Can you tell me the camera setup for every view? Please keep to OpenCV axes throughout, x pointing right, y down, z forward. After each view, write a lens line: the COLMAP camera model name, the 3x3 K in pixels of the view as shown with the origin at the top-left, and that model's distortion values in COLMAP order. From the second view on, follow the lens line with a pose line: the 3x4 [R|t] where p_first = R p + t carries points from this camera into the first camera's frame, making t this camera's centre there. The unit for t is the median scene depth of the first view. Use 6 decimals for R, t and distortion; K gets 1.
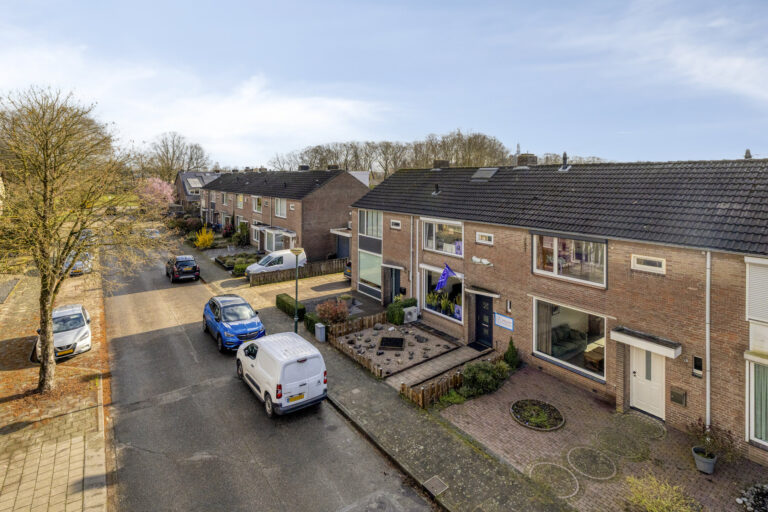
lens RADIAL K [[392.8, 0, 385.5], [0, 392.8, 181.6], [0, 0, 1]] dist [-0.002008, -0.000148]
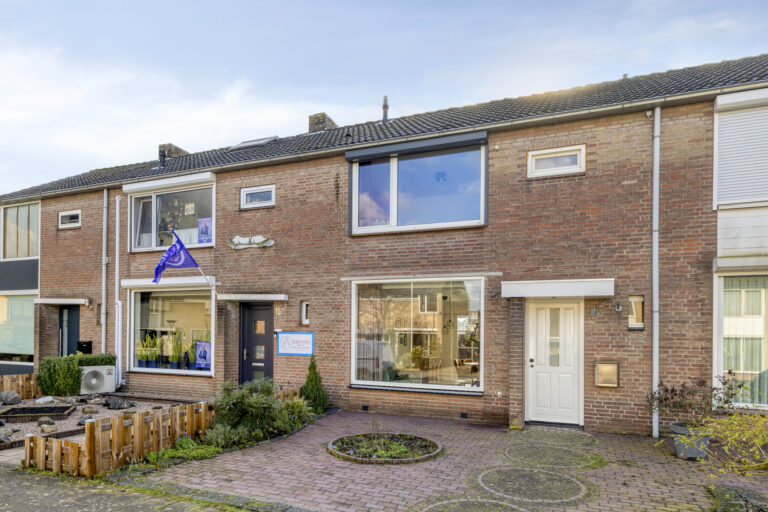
lens RADIAL K [[426.1, 0, 359.4], [0, 426.1, 350.8], [0, 0, 1]] dist [0.001881, -0.000047]
pose [[0.851837, 0.005485, 0.523778, 0.070962], [-0.003808, 0.999984, -0.004279, 0.350449], [-0.523793, 0.001651, 0.851844, 0.443292]]
